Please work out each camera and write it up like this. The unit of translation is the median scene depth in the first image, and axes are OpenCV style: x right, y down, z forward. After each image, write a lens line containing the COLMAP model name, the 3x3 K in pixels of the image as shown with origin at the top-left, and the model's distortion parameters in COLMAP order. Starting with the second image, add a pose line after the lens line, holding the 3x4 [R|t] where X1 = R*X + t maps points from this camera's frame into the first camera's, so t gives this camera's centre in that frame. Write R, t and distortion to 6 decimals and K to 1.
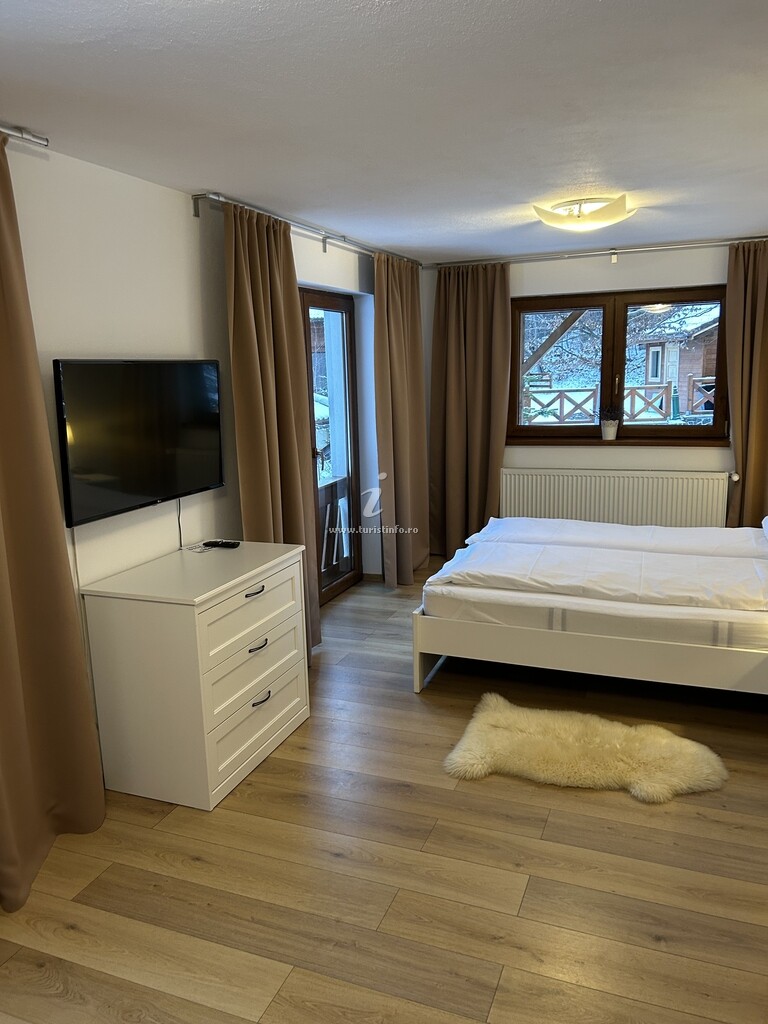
lens RADIAL K [[779.9, 0, 369.7], [0, 779.9, 526.7], [0, 0, 1]] dist [0.012261, 0.008429]
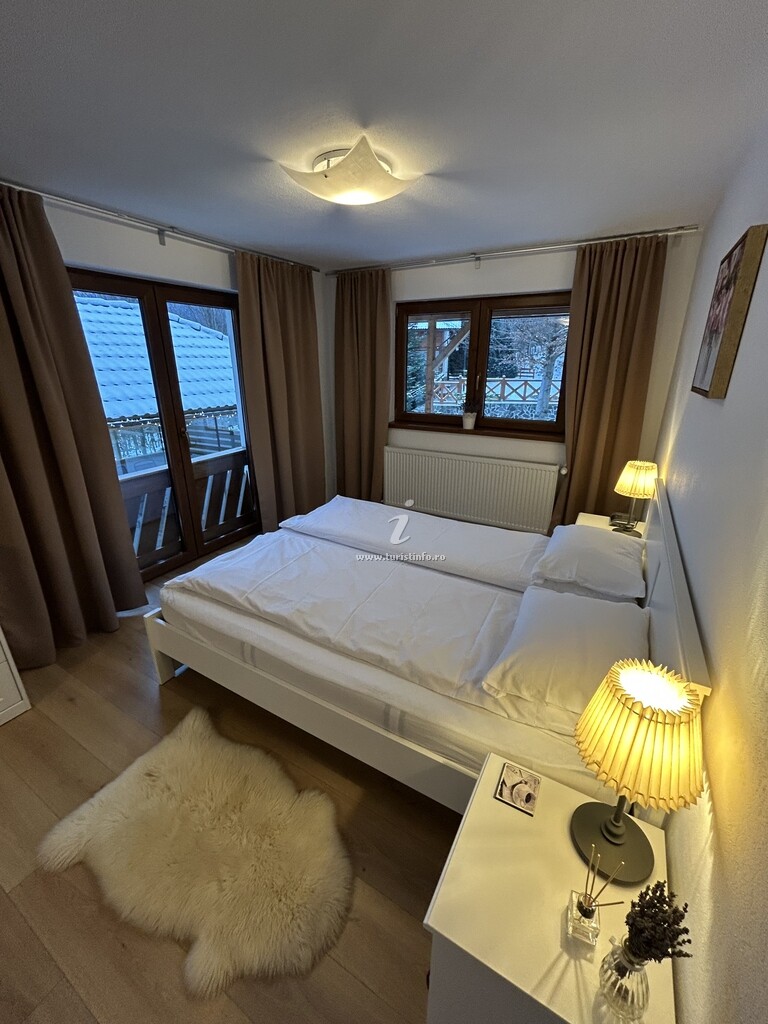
lens RADIAL K [[415.0, 0, 384.0], [0, 415.0, 512.0], [0, 0, 1]] dist [-0.002159, -0.000448]
pose [[0.990532, 0.074044, -0.115600, 0.280452], [-0.056046, 0.986815, 0.151838, -0.080592], [0.125319, -0.143922, 0.981622, 0.365065]]
